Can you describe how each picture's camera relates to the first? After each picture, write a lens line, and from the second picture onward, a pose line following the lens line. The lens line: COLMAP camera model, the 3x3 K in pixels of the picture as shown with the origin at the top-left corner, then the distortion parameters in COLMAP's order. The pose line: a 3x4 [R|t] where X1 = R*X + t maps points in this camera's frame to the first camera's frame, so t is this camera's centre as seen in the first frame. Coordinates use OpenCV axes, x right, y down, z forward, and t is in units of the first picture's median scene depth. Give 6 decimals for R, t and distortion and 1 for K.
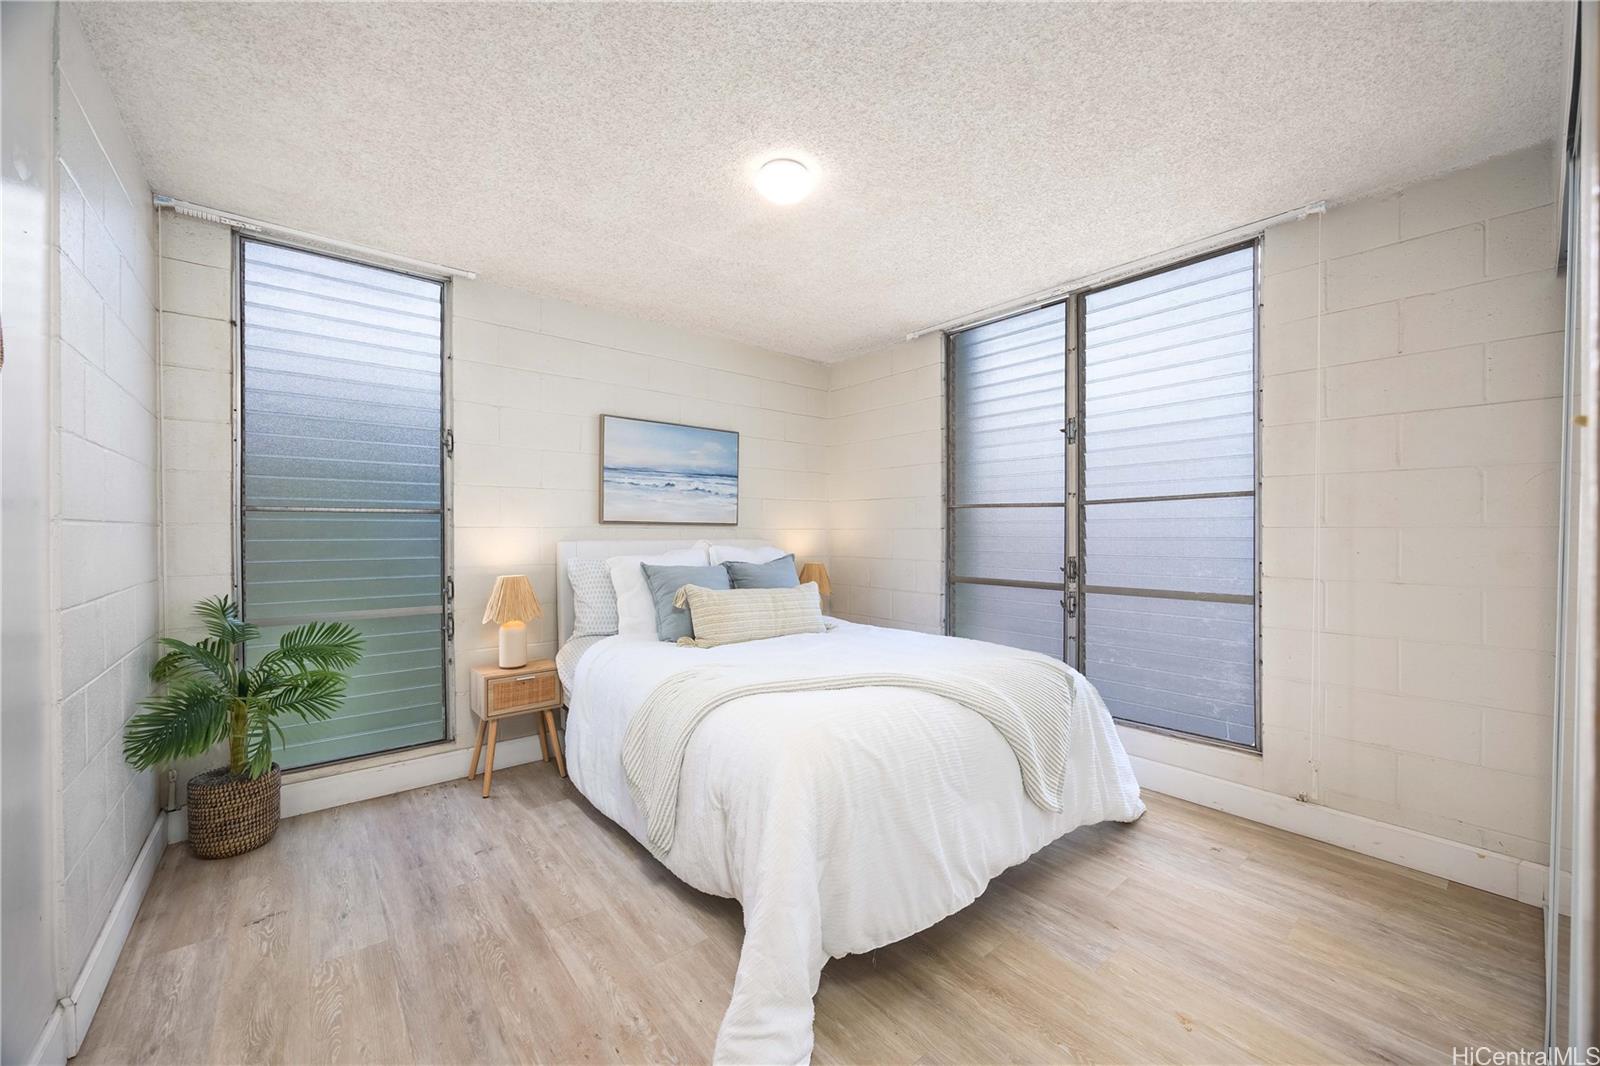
lens RADIAL K [[614.9, 0, 815.8], [0, 614.9, 532.3], [0, 0, 1]] dist [0.000102, 0.000019]
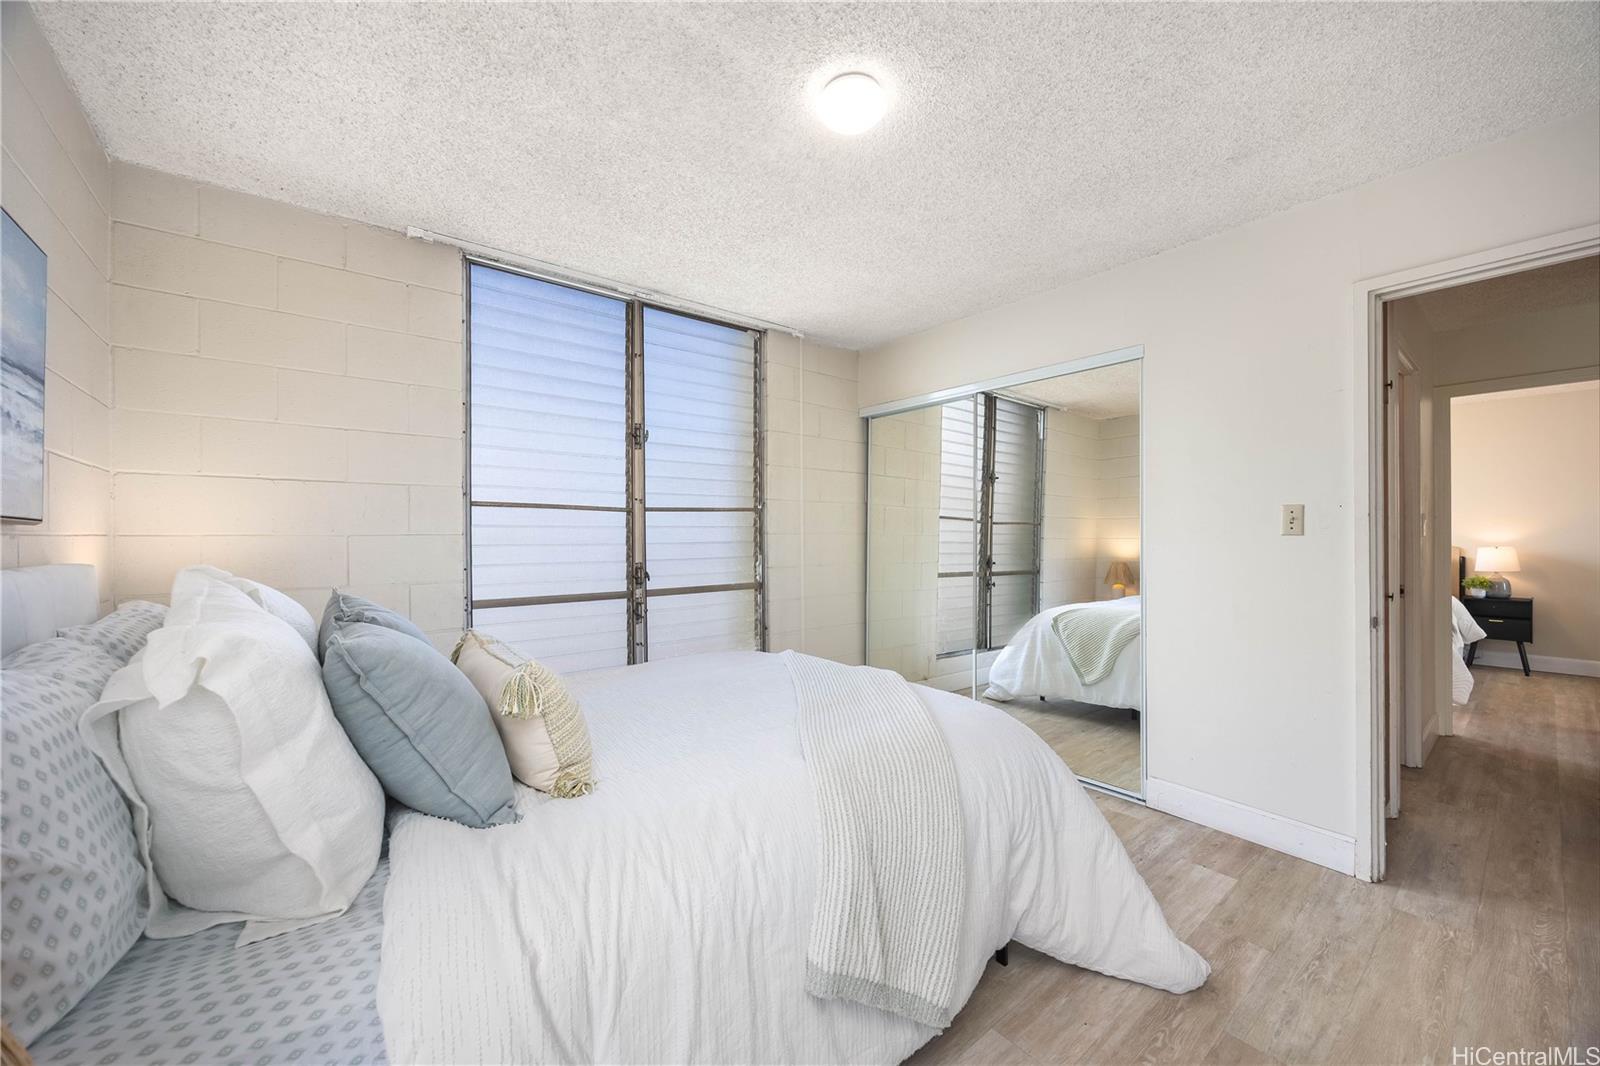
lens RADIAL K [[614.9, 0, 815.8], [0, 614.9, 532.3], [0, 0, 1]] dist [0.000102, 0.000019]
pose [[0.003180, 0.005480, 0.999980, -0.579910], [0.009286, 0.999942, -0.005510, -0.001536], [-0.999952, 0.009303, 0.003129, 0.710551]]
